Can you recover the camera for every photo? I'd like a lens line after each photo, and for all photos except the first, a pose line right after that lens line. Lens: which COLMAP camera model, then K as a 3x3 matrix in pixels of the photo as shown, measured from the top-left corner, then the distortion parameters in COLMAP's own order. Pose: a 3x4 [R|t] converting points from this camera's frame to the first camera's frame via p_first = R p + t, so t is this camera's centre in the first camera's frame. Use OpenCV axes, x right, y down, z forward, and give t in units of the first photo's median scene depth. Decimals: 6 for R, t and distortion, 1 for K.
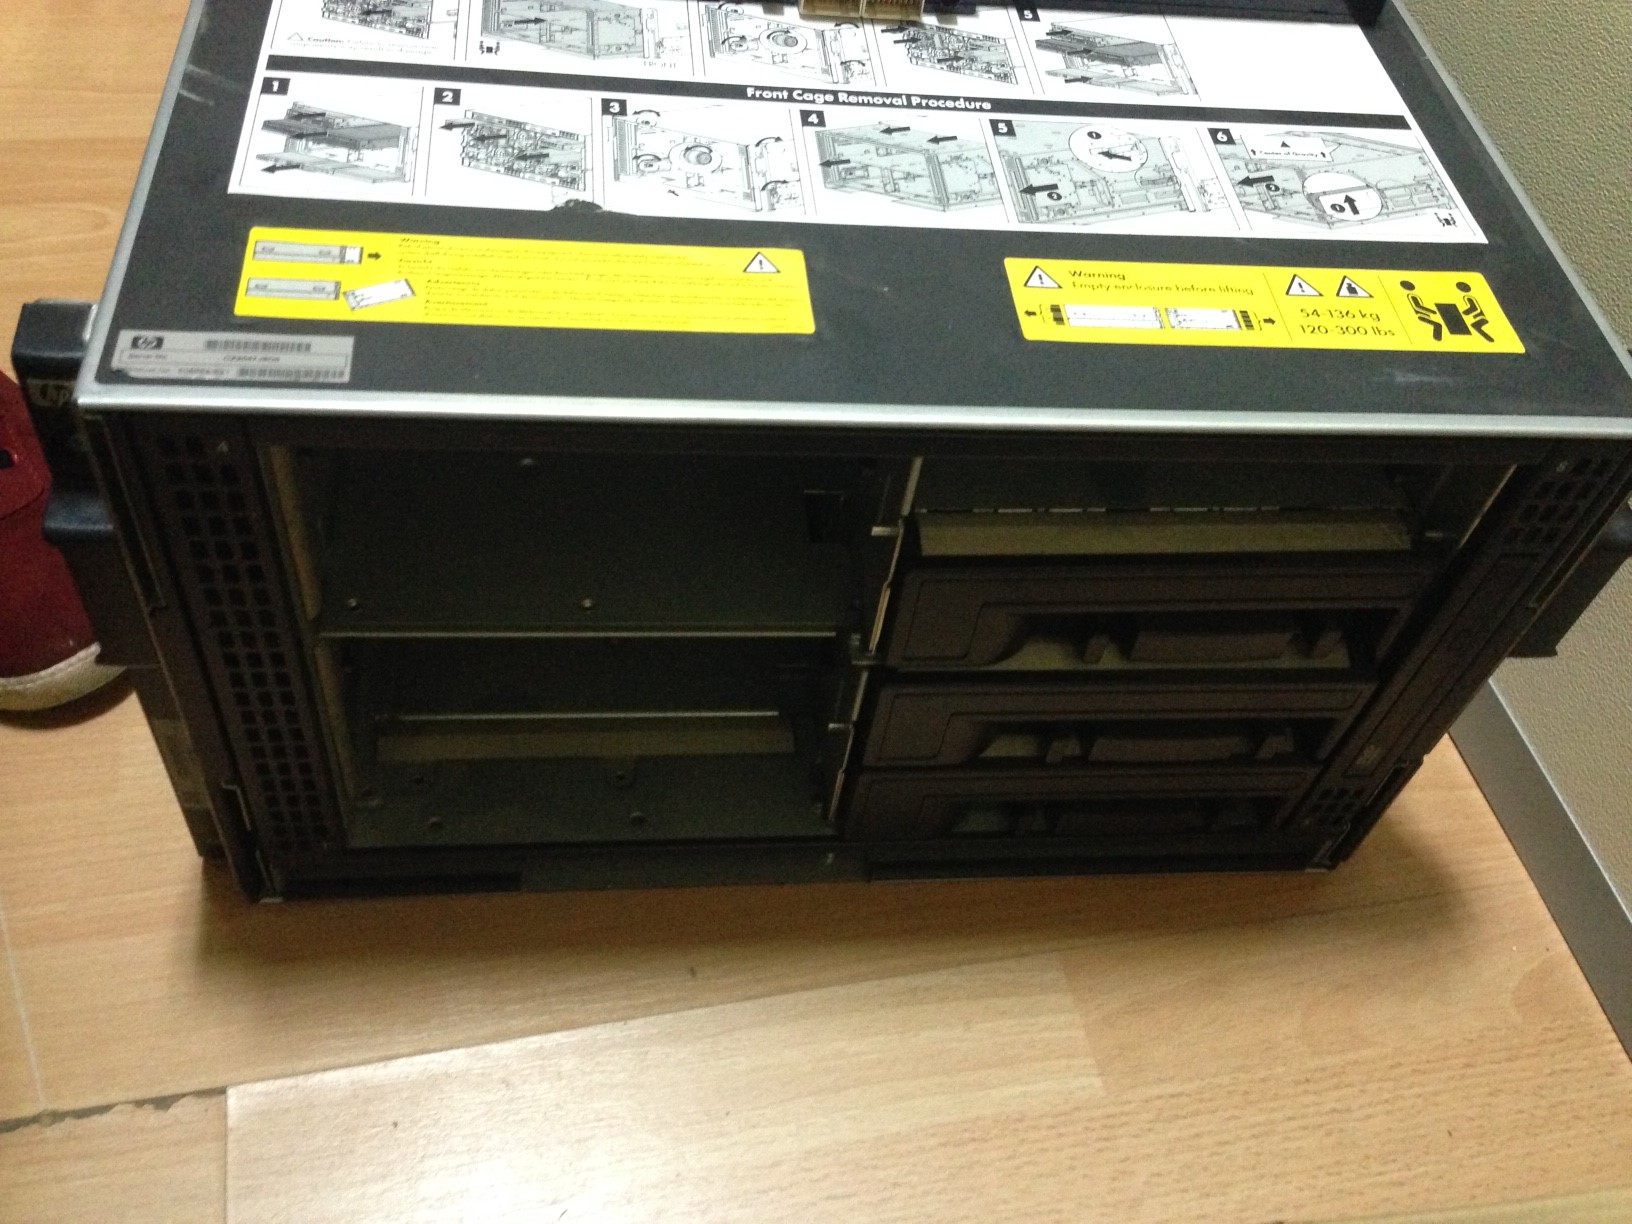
lens RADIAL K [[1507.1, 0, 816.0], [0, 1507.1, 612.0], [0, 0, 1]] dist [0.122738, -0.165154]
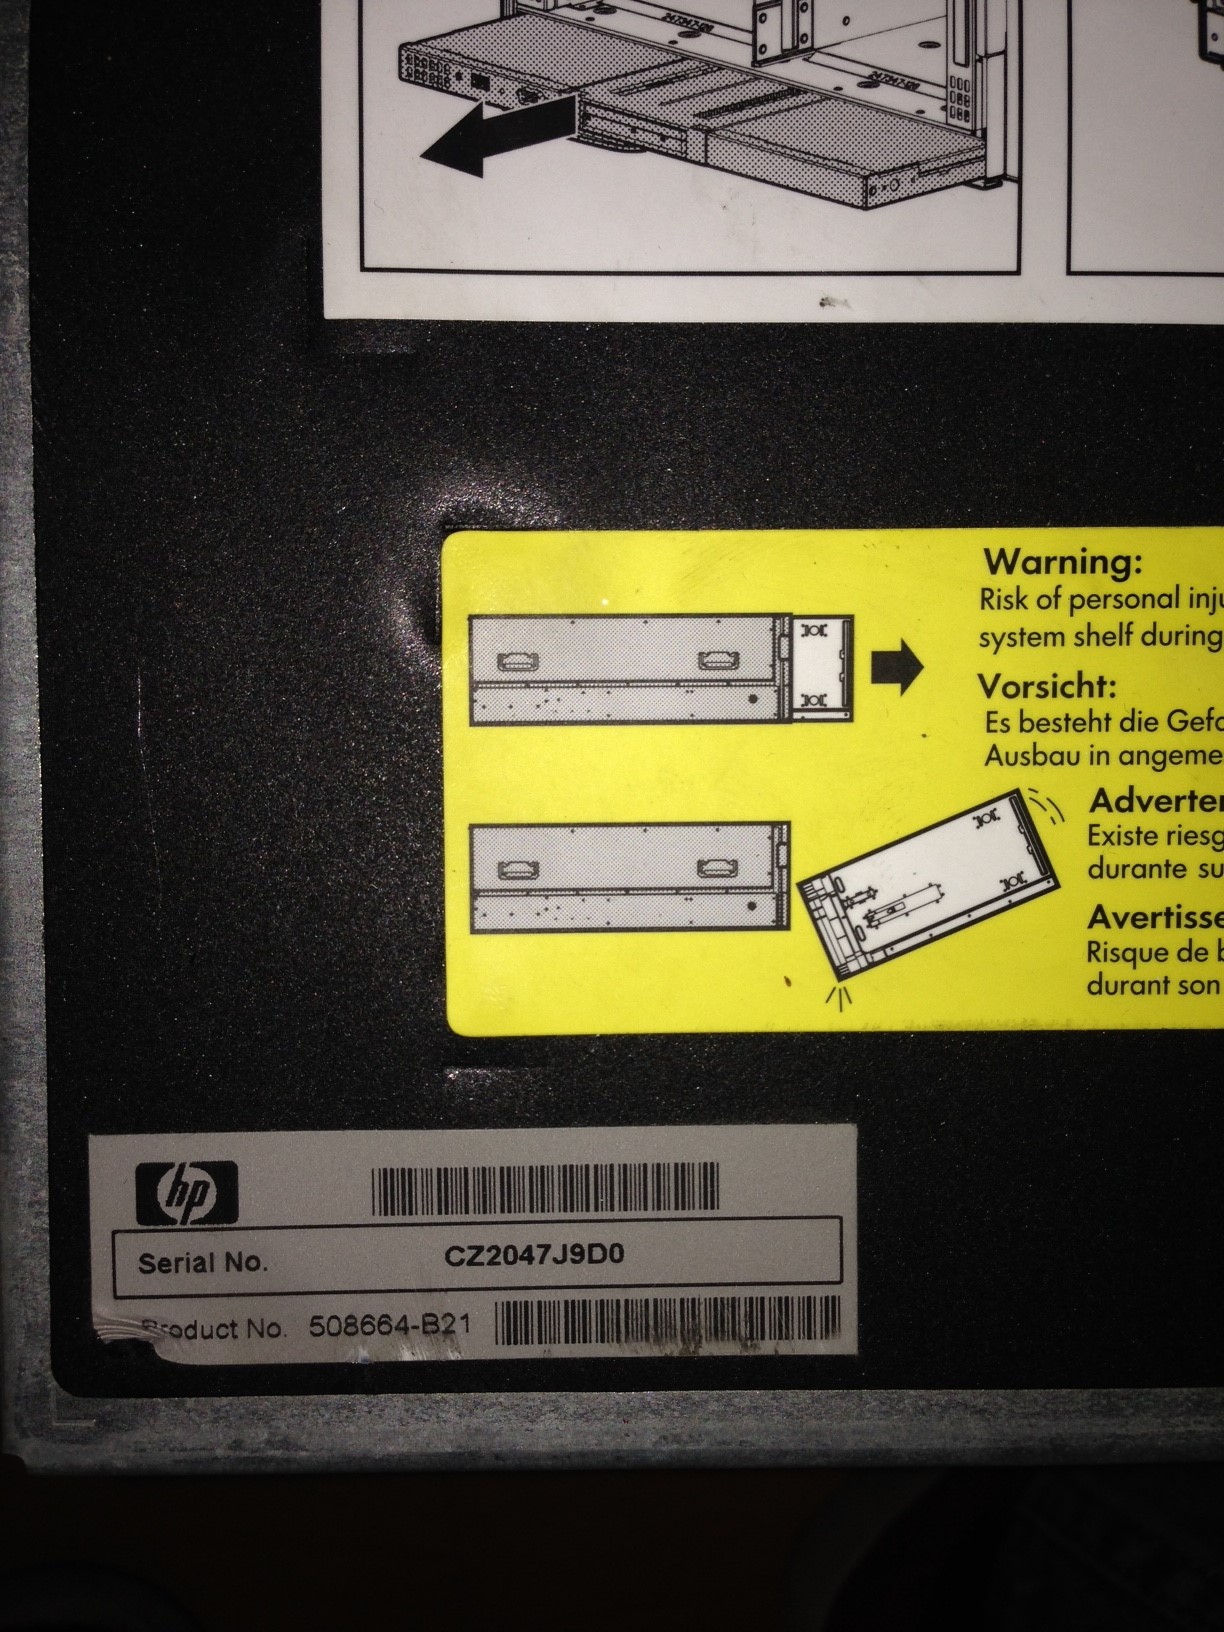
lens RADIAL K [[1507.1, 0, 612.0], [0, 1507.1, 816.0], [0, 0, 1]] dist [0.122738, -0.165154]
pose [[0.989603, 0.102691, -0.100698, -0.325352], [-0.006884, 0.733166, 0.680015, -0.413540], [0.143660, -0.672252, 0.726250, 0.827427]]
